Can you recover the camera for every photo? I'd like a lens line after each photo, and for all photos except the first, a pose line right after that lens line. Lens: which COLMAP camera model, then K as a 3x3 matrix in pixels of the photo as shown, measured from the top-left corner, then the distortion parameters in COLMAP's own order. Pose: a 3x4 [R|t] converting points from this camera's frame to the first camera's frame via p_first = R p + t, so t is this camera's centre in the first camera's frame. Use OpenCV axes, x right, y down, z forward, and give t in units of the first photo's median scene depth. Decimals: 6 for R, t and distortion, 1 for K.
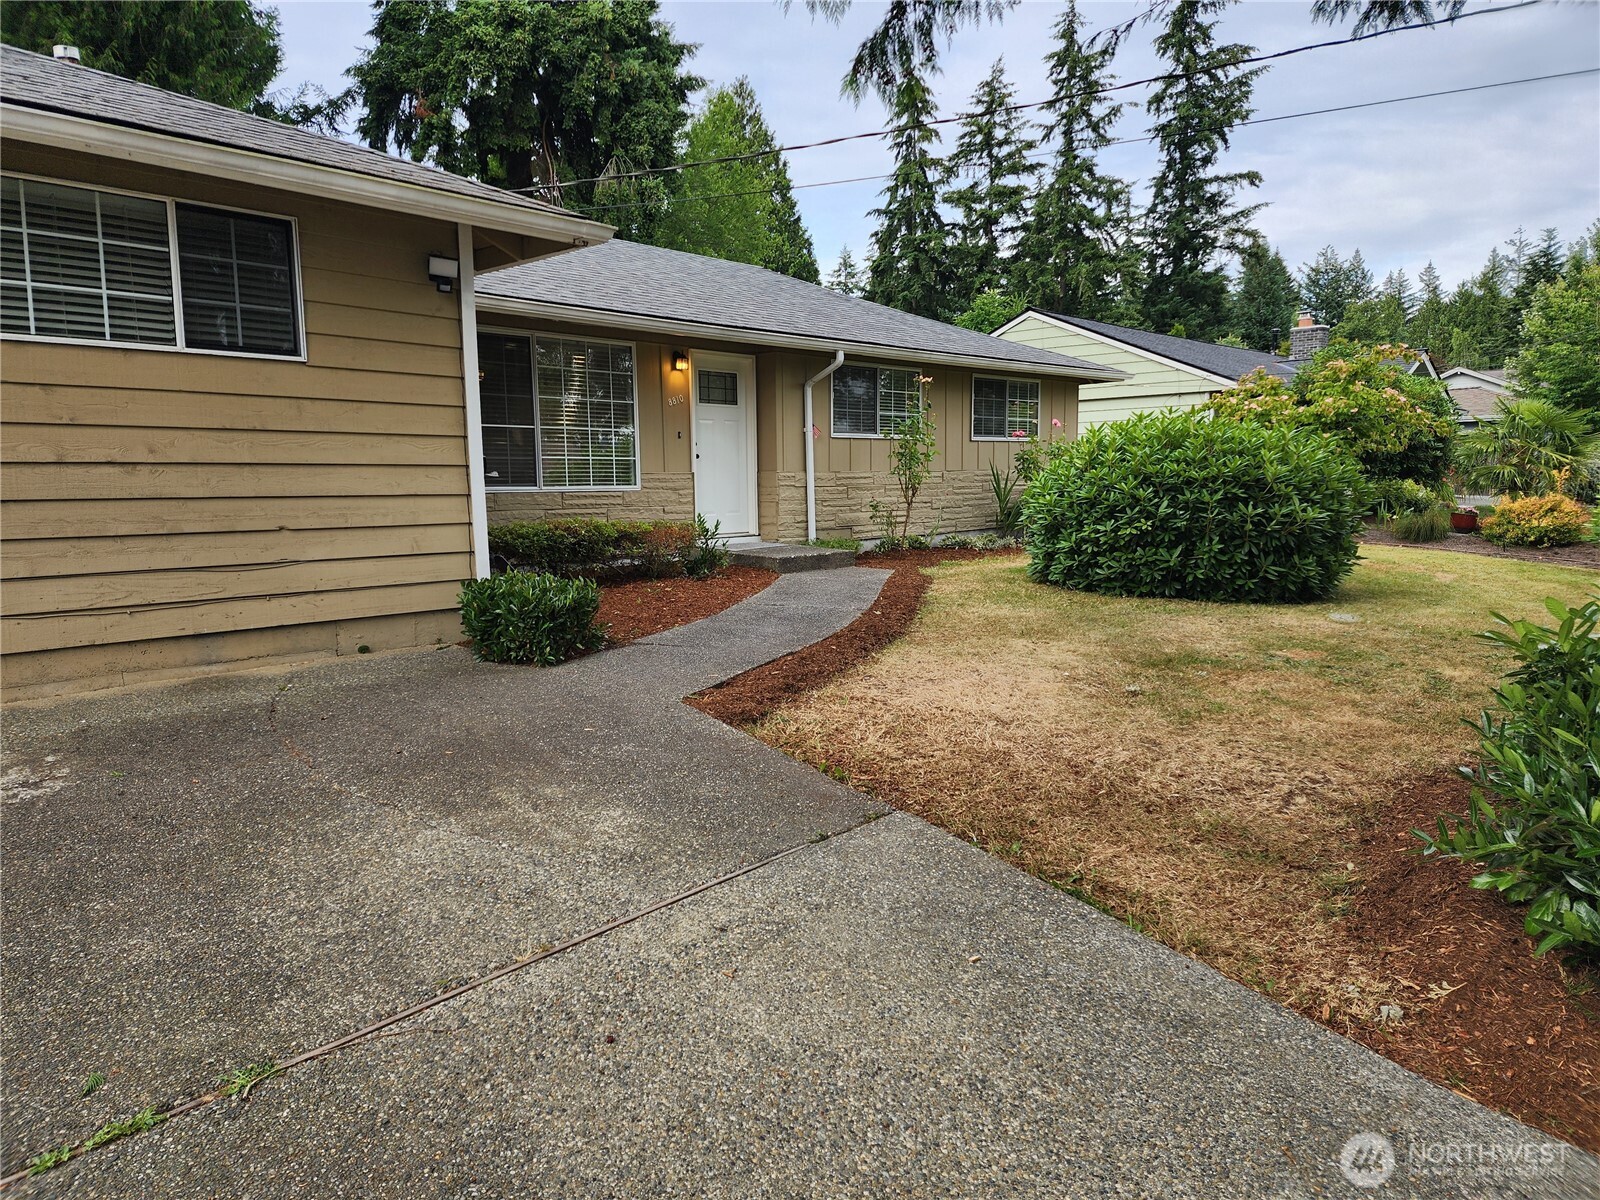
lens RADIAL K [[1069.1, 0, 791.6], [0, 1069.1, 591.0], [0, 0, 1]] dist [0.072566, -0.045601]
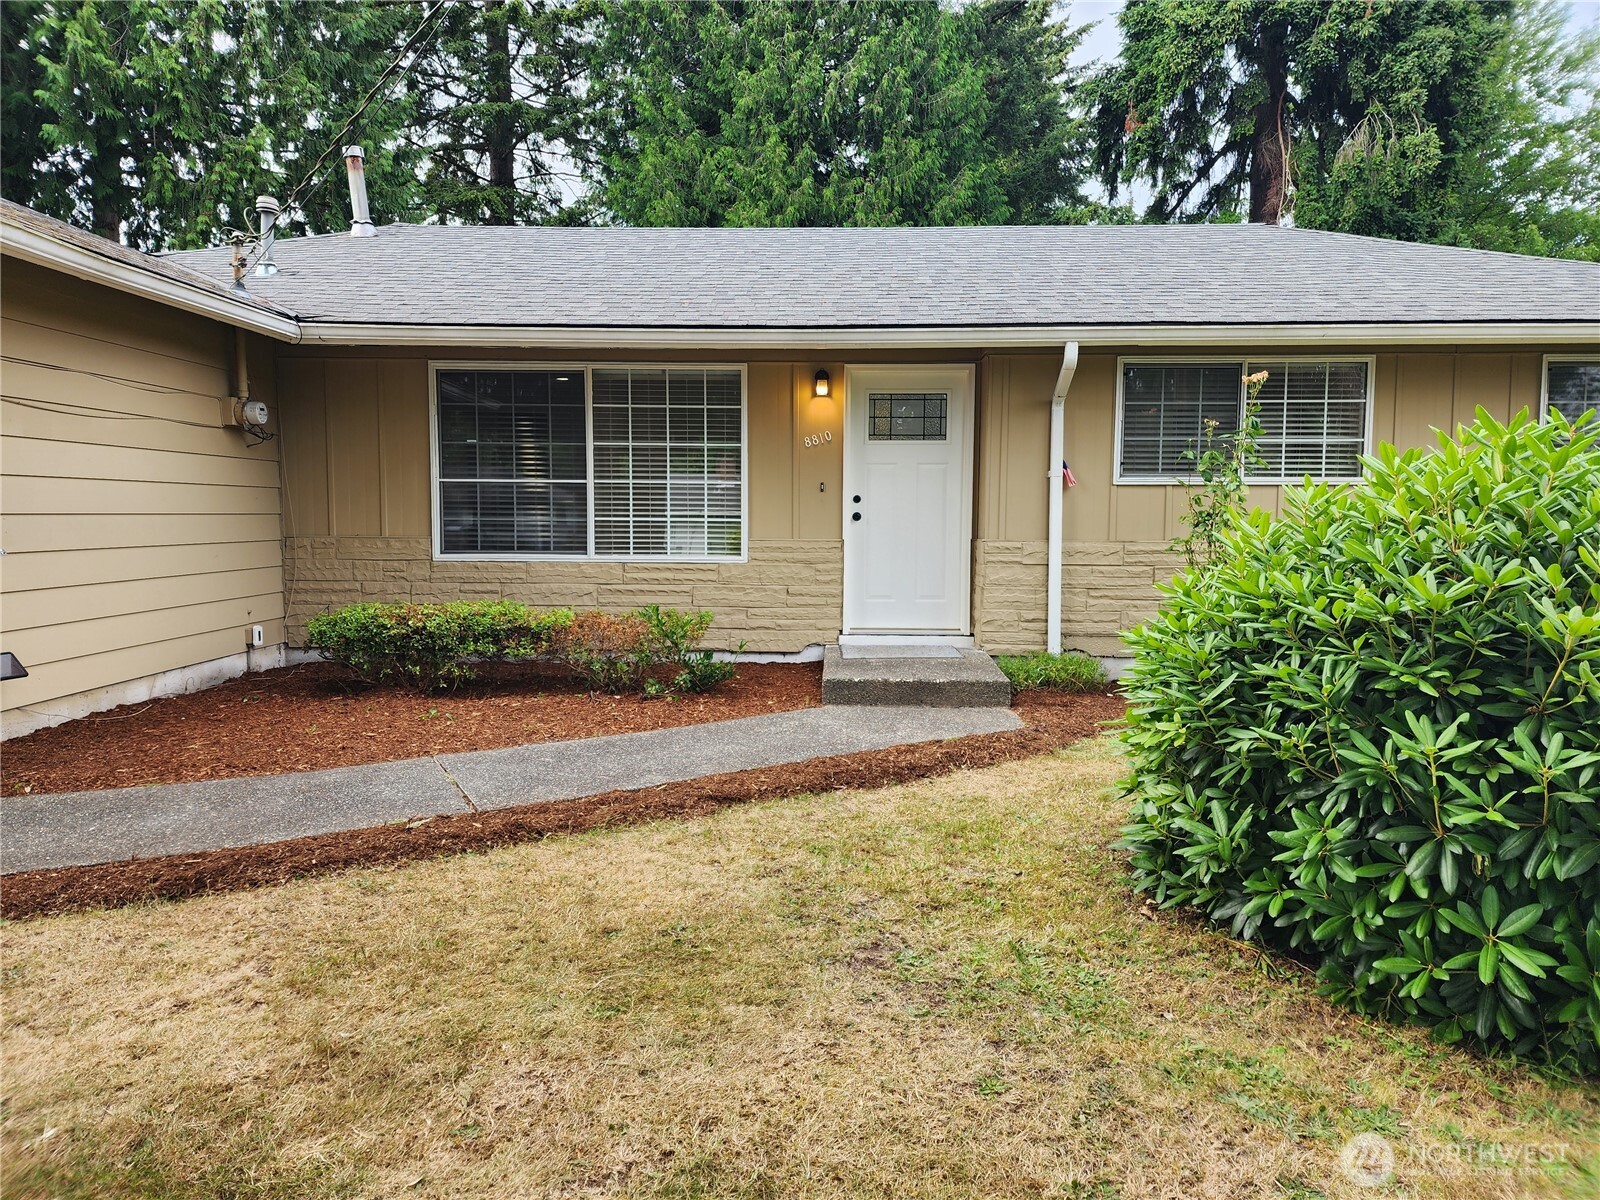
lens RADIAL K [[1069.1, 0, 805.4], [0, 1069.1, 586.0], [0, 0, 1]] dist [0.072566, -0.045601]
pose [[0.678808, 0.062563, -0.731646, 0.457589], [-0.091153, 0.995837, 0.000583, -0.088856], [0.728636, 0.066296, 0.681685, 0.572517]]
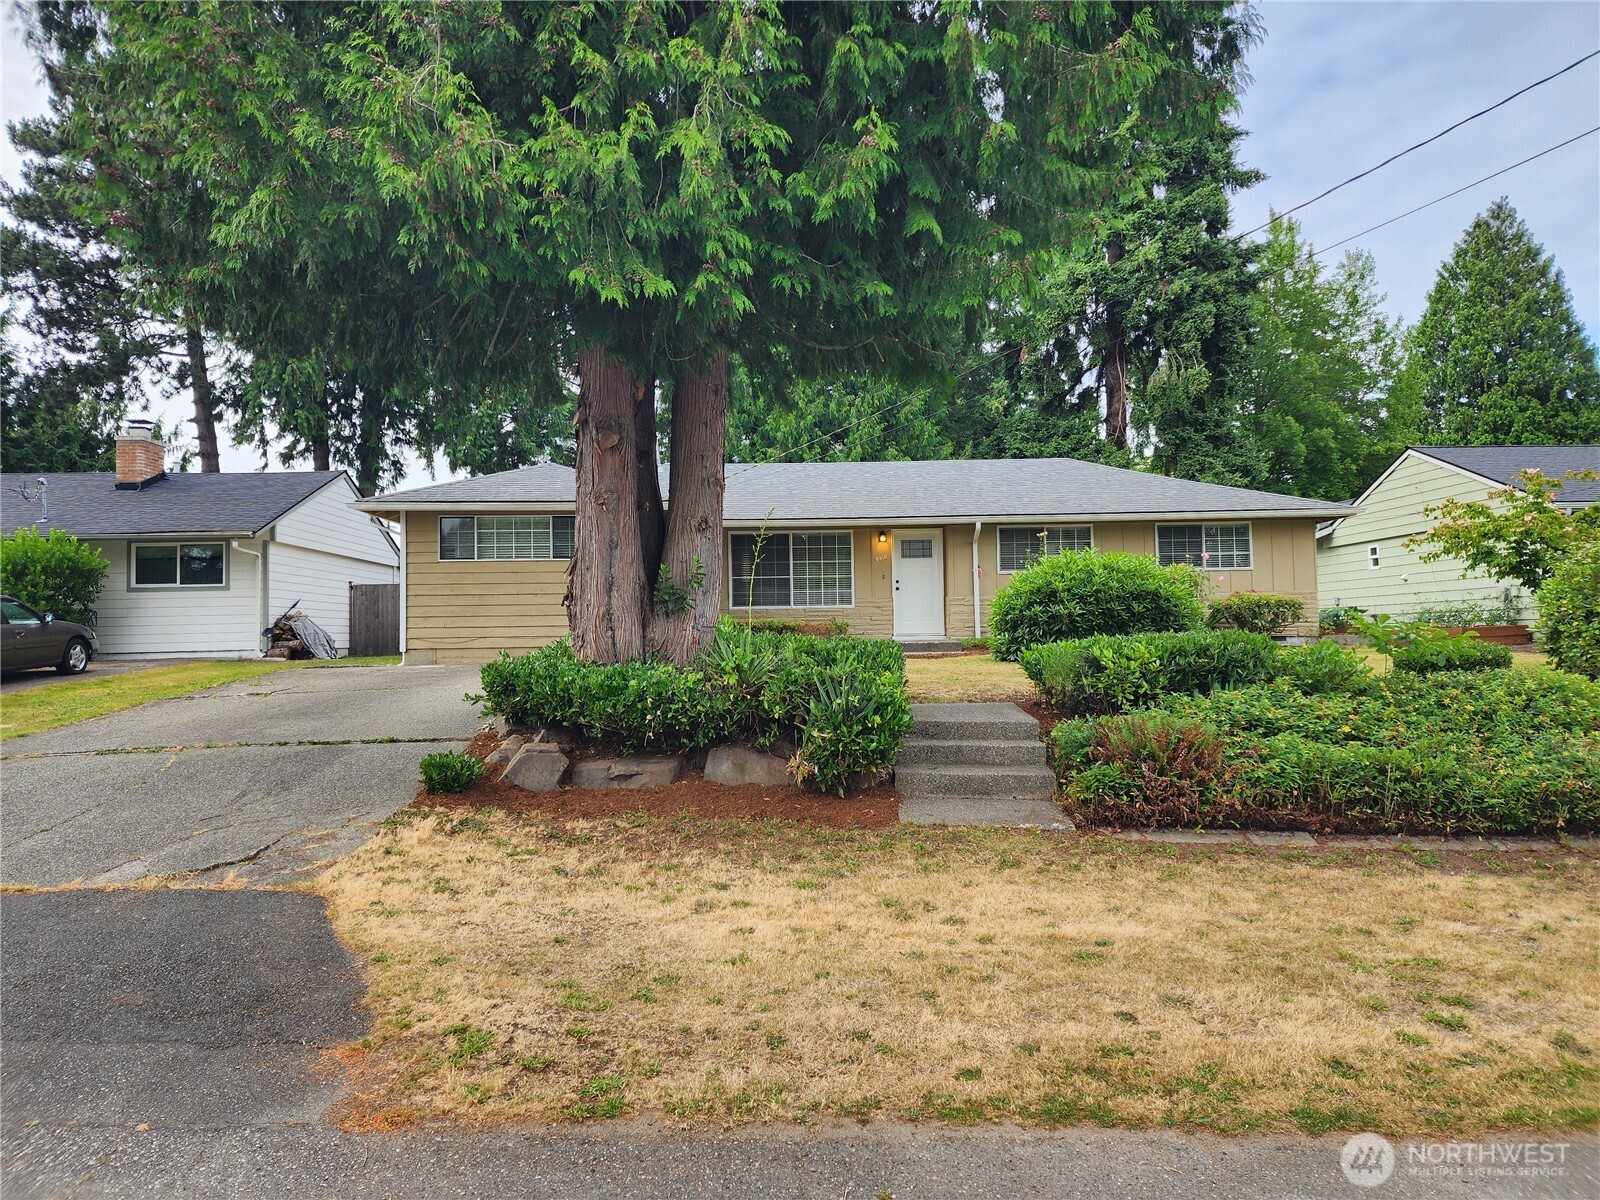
lens RADIAL K [[1069.1, 0, 791.7], [0, 1069.1, 597.0], [0, 0, 1]] dist [0.072566, -0.045601]
pose [[0.706461, -0.027708, -0.707209, 1.163689], [-0.068616, 0.991845, -0.107403, 0.098931], [0.704418, 0.124402, 0.698799, -0.385137]]
